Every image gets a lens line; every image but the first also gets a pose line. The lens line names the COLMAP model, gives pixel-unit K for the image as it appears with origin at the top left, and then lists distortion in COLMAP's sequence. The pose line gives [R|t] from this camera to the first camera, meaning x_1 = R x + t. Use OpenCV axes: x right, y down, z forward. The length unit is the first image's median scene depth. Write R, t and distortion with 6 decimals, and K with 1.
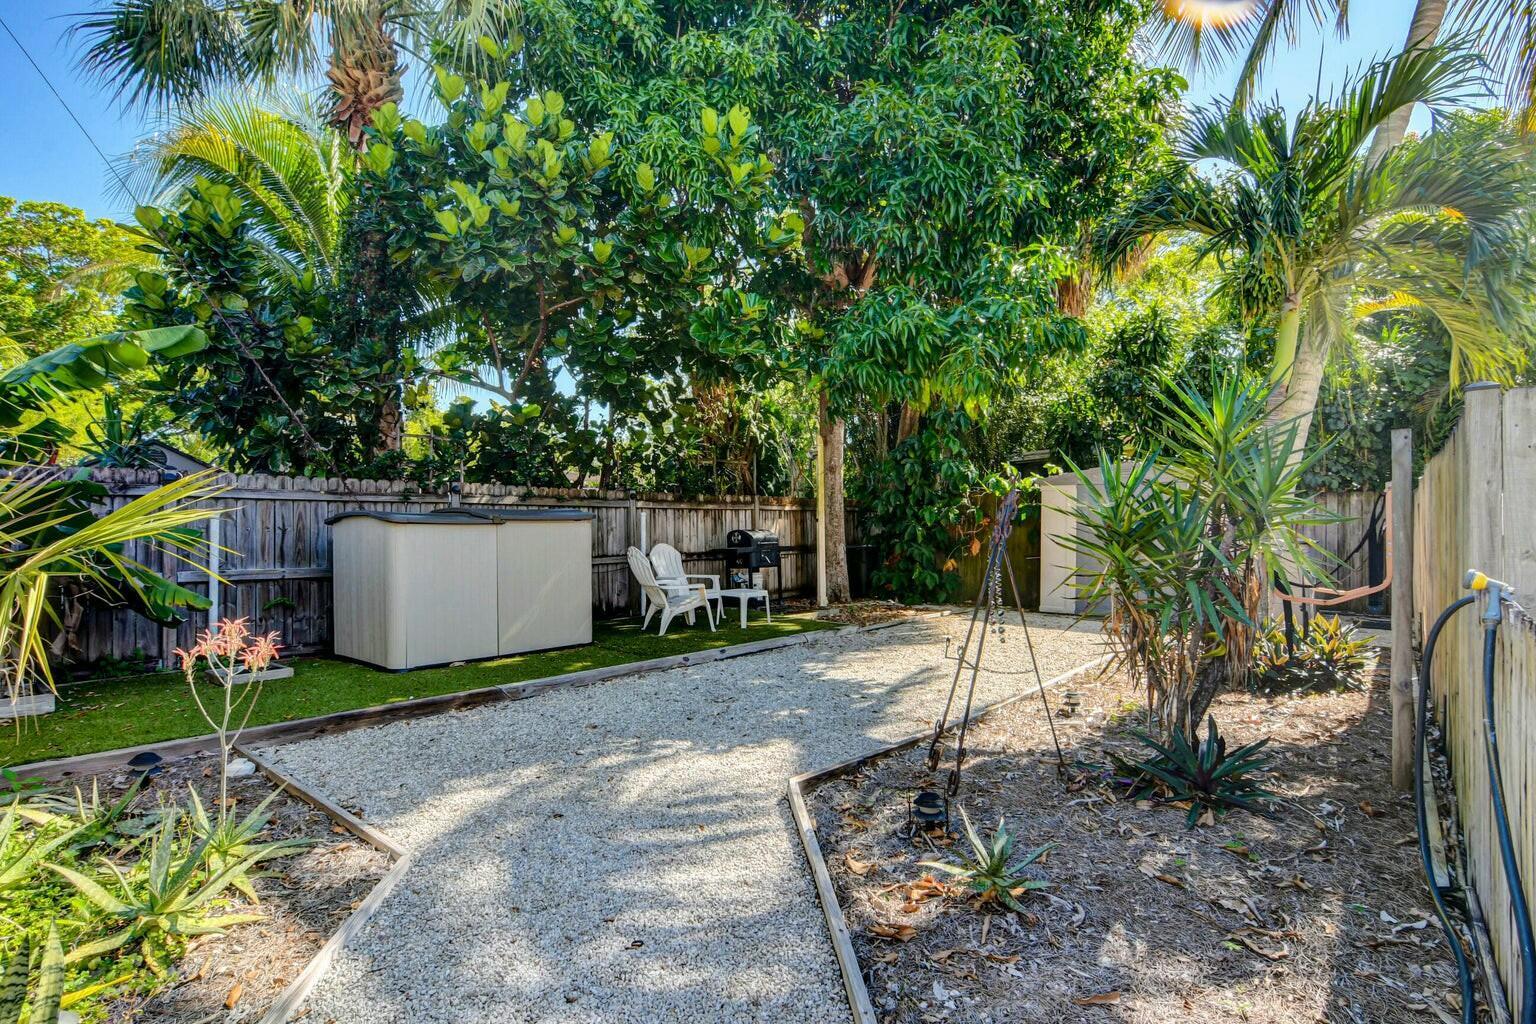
lens RADIAL K [[755.1, 0, 760.4], [0, 755.1, 528.0], [0, 0, 1]] dist [-0.015124, 0.000100]
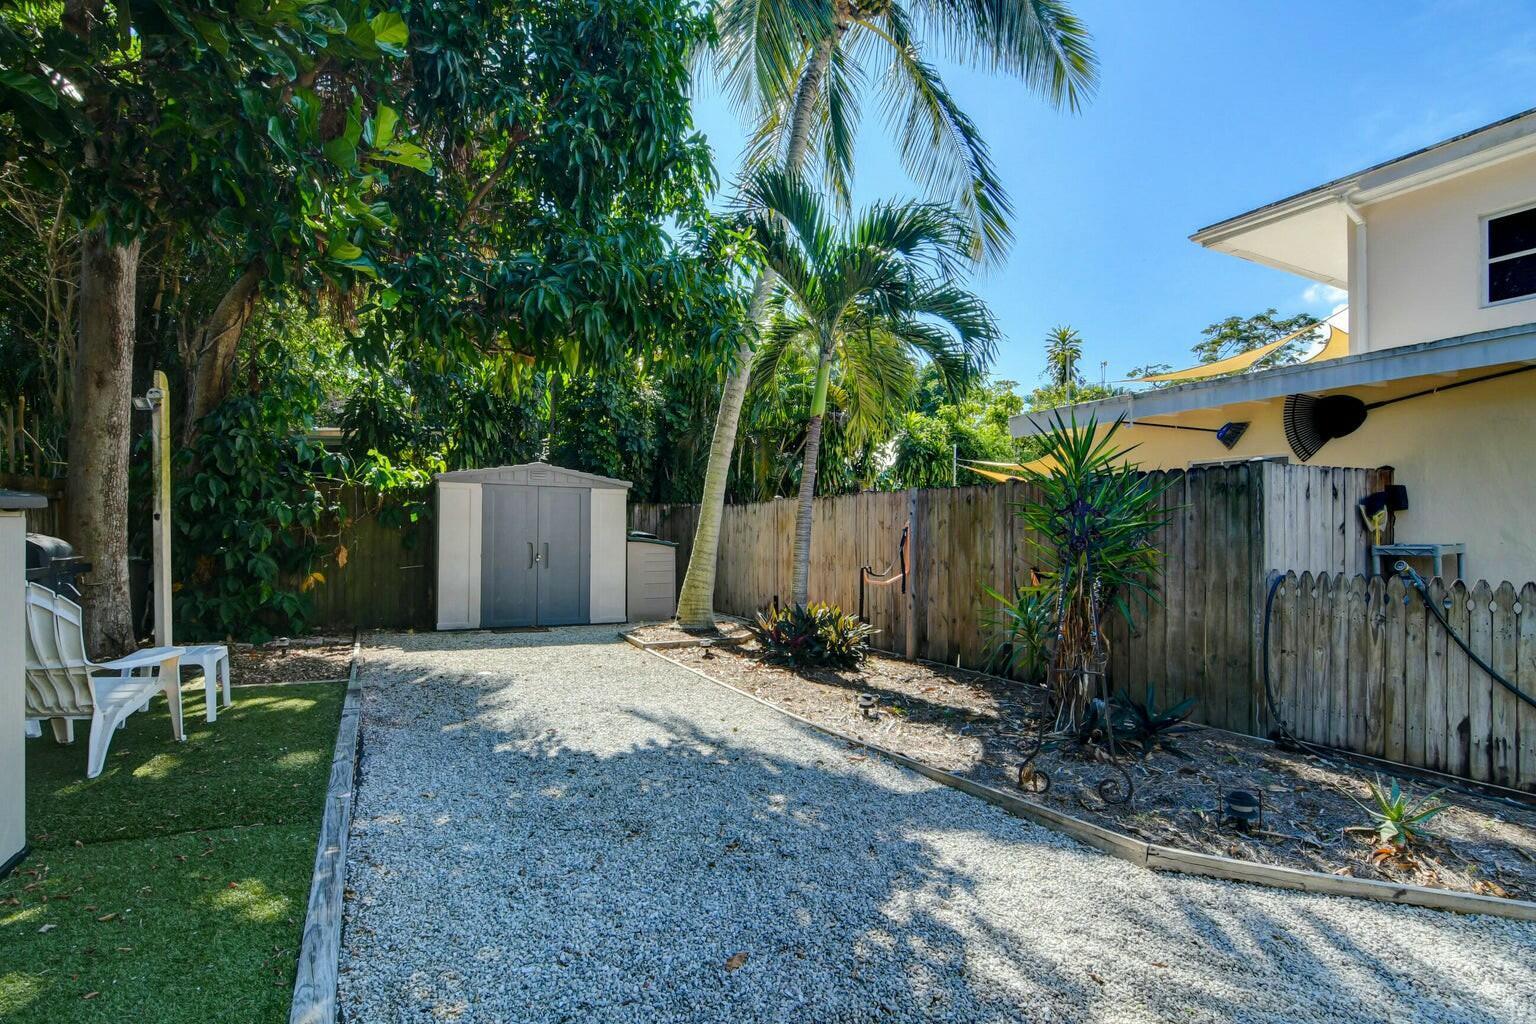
lens RADIAL K [[755.1, 0, 760.4], [0, 755.1, 528.0], [0, 0, 1]] dist [-0.015124, 0.000100]
pose [[0.378975, 0.006518, 0.925384, -0.271317], [-0.005961, 0.999972, -0.004602, -0.001764], [-0.925388, -0.003772, 0.379003, 0.343360]]
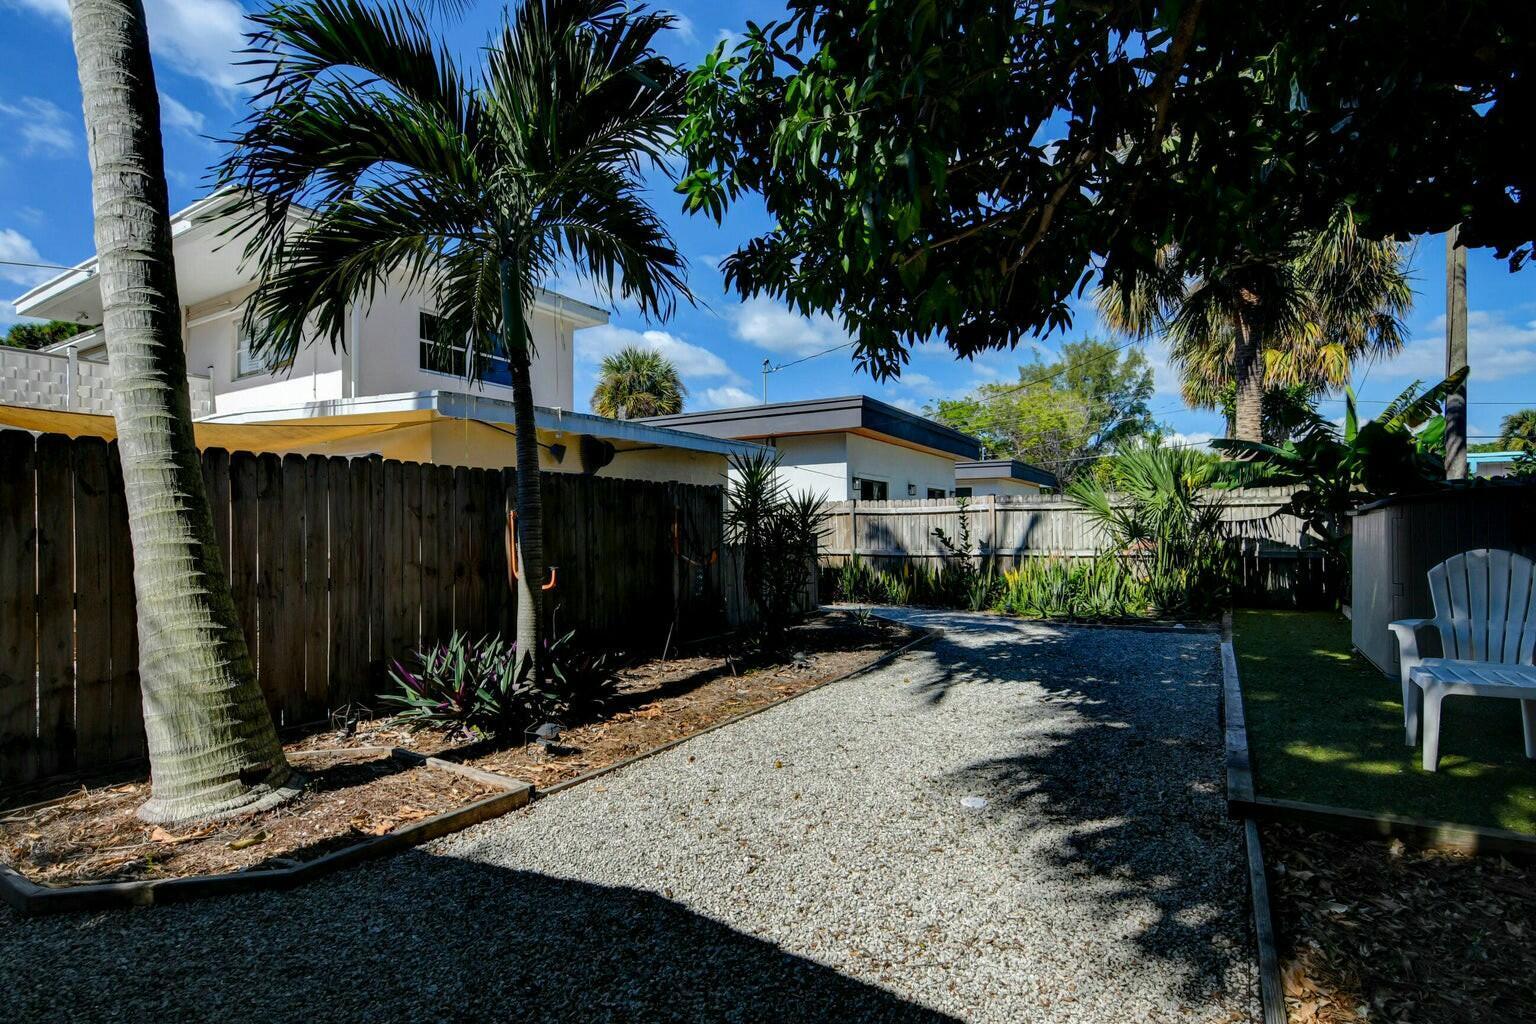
lens RADIAL K [[755.1, 0, 760.4], [0, 755.1, 528.0], [0, 0, 1]] dist [-0.015124, 0.000100]
pose [[-0.986635, 0.007571, -0.162770, 0.317420], [0.008103, 0.999964, -0.002604, 0.004539], [0.162745, -0.003888, -0.986661, 1.038433]]
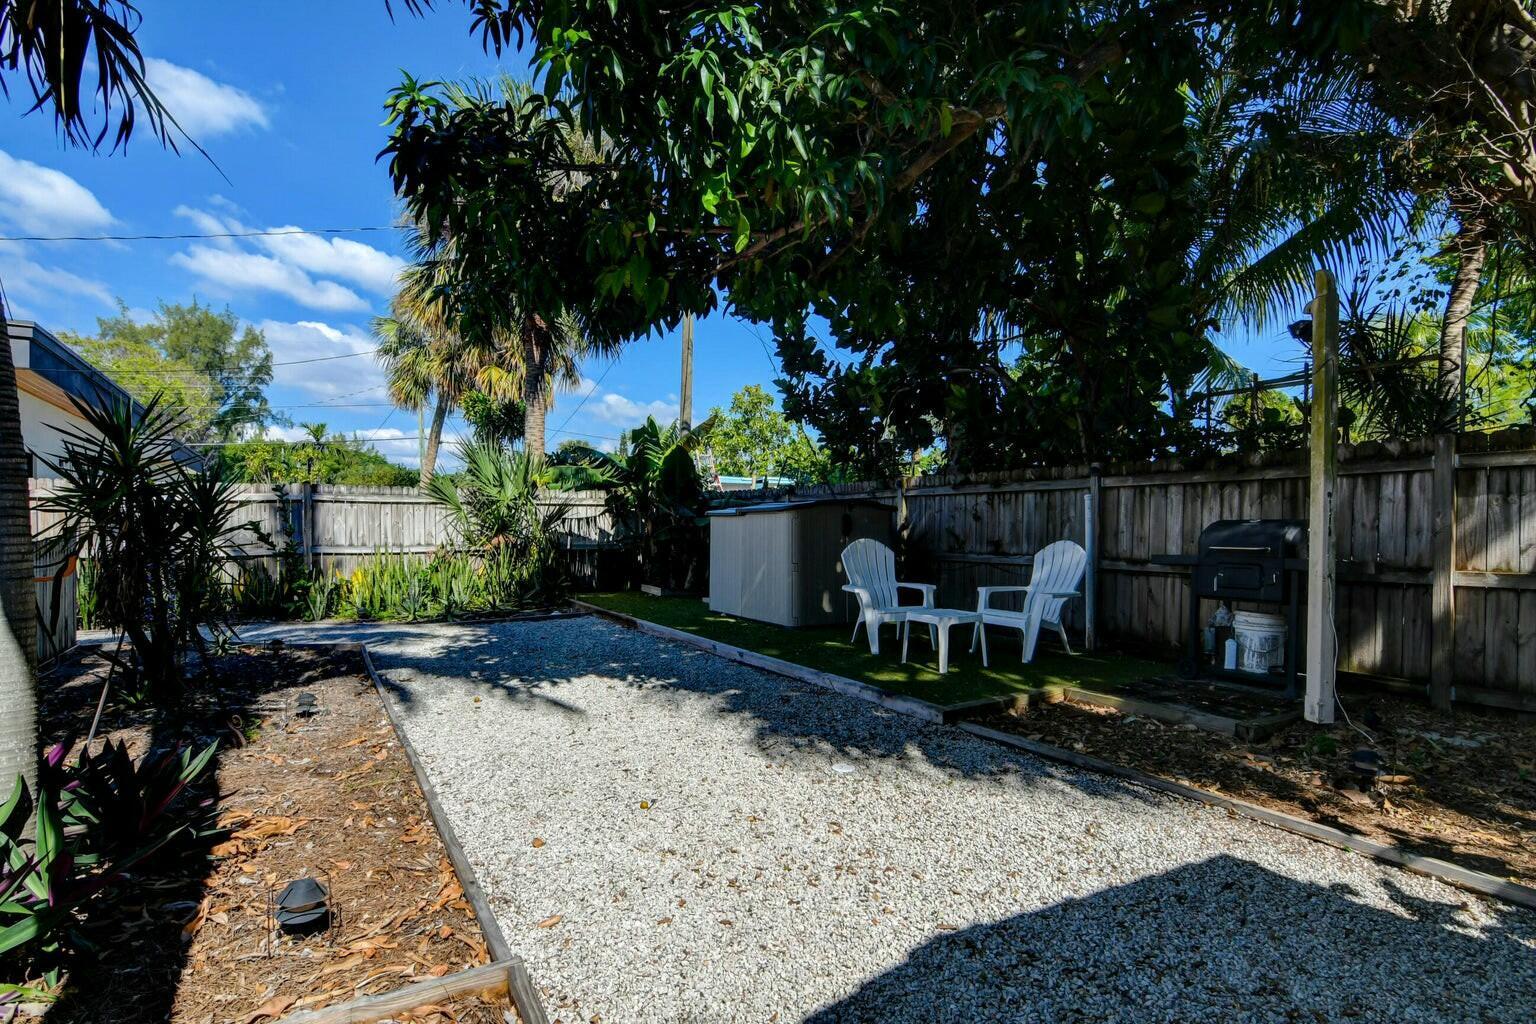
lens RADIAL K [[755.1, 0, 760.4], [0, 755.1, 528.0], [0, 0, 1]] dist [-0.015124, 0.000100]
pose [[-0.306684, 0.006039, -0.951792, 0.510835], [-0.001463, 0.999976, 0.006816, 0.004401], [0.951810, 0.003483, -0.306668, 0.830502]]
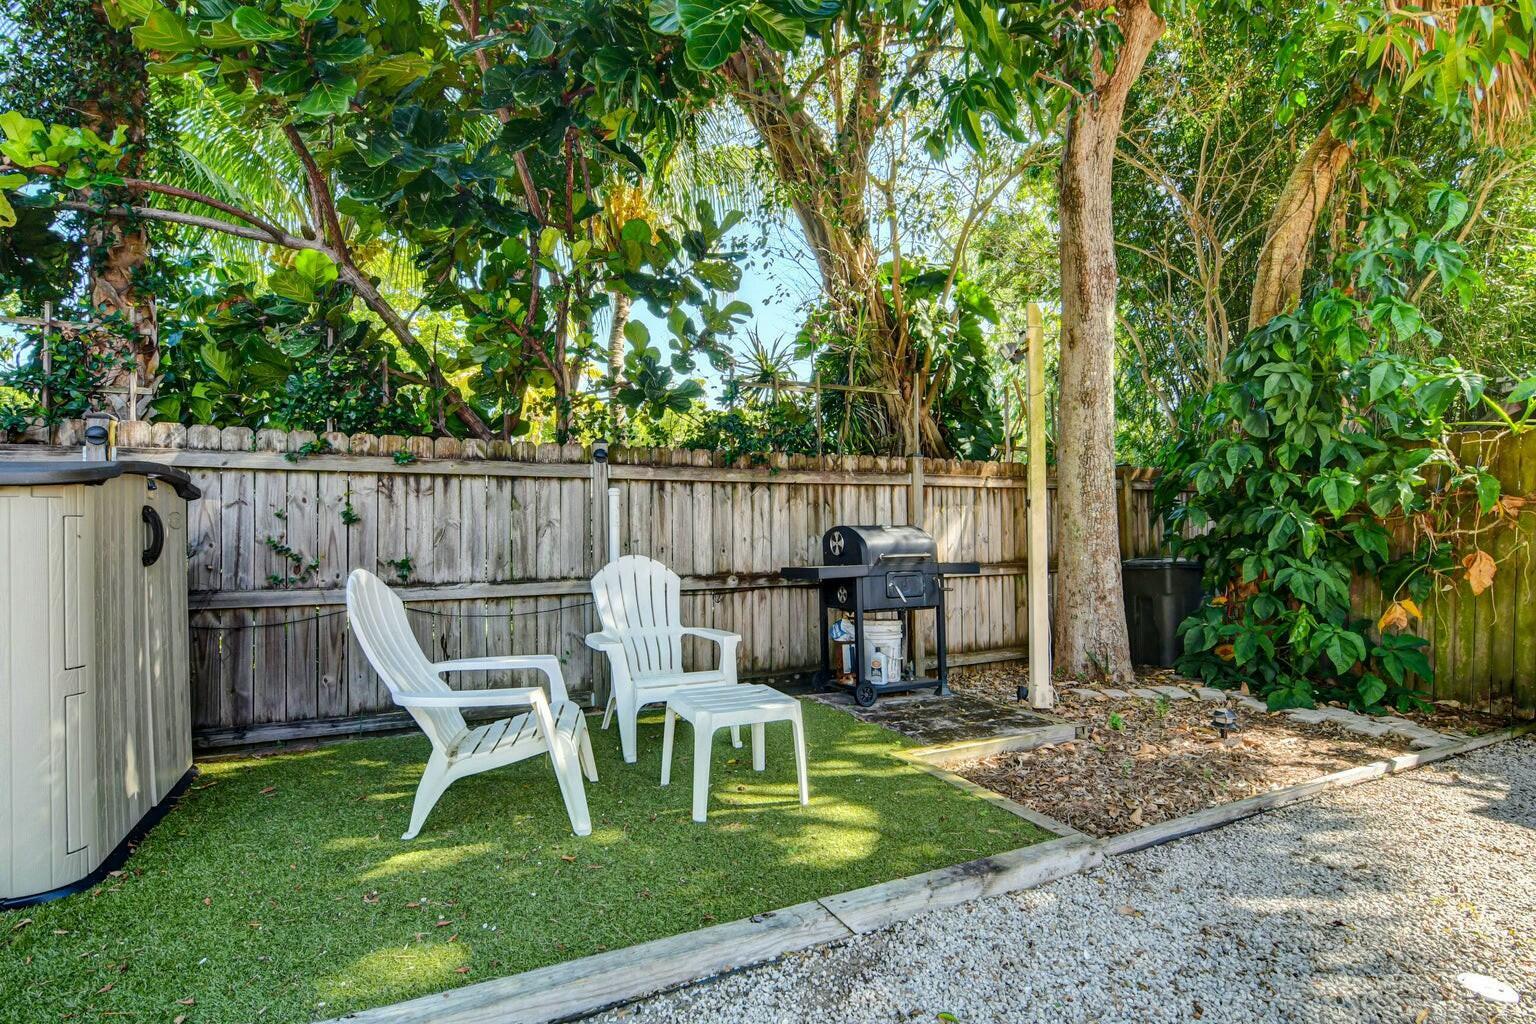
lens RADIAL K [[768.5, 0, 768.0], [0, 768.5, 512.0], [0, 0, 1]] dist [-0.013385, 0.000236]
pose [[0.923940, -0.006703, -0.382479, 0.103623], [-0.000619, 0.999819, -0.019019, 0.002955], [0.382537, 0.017809, 0.923769, 0.532514]]
